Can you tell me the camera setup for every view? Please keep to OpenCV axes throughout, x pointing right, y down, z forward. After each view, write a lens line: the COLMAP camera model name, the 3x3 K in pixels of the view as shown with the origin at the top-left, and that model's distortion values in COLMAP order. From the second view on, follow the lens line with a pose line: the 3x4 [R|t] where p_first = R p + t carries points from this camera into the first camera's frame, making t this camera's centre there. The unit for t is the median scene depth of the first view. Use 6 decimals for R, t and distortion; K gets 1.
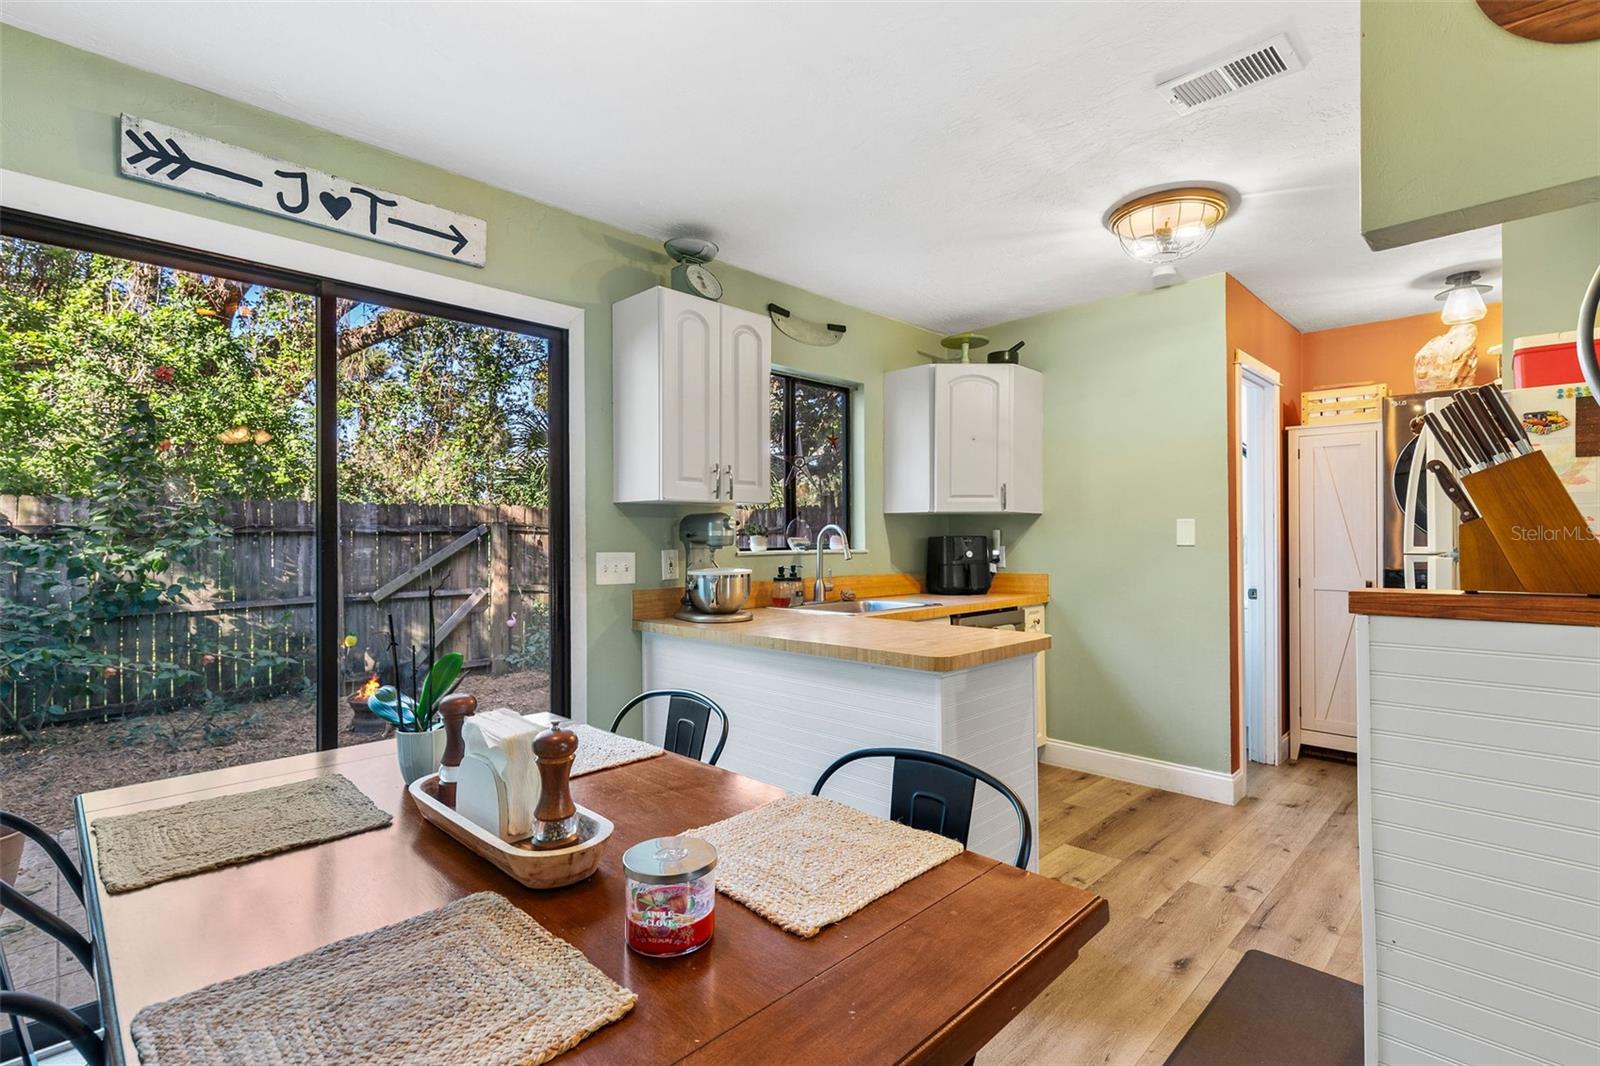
lens RADIAL K [[742.4, 0, 803.1], [0, 742.4, 537.3], [0, 0, 1]] dist [0.008718, -0.002416]
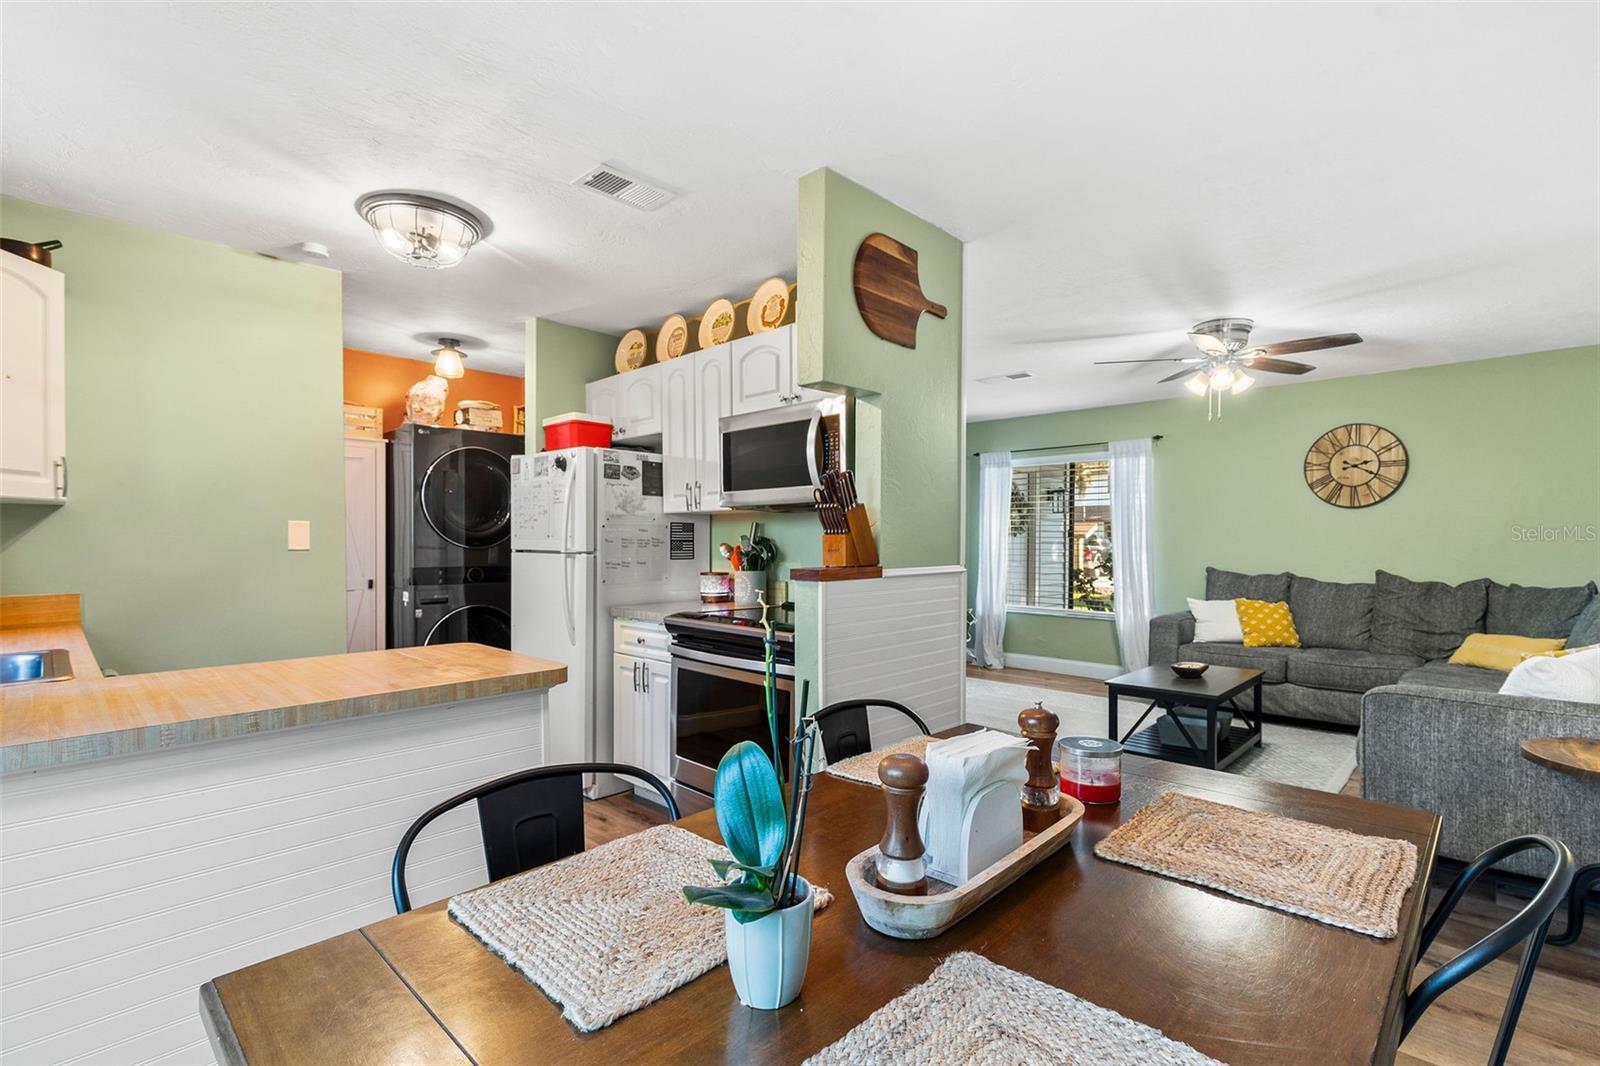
lens RADIAL K [[742.4, 0, 803.2], [0, 742.4, 553.3], [0, 0, 1]] dist [0.008718, -0.002416]
pose [[-0.005470, -0.012390, 0.999908, -0.414584], [-0.002231, 0.999921, 0.012378, 0.002625], [-0.999983, -0.002163, -0.005497, 0.385606]]
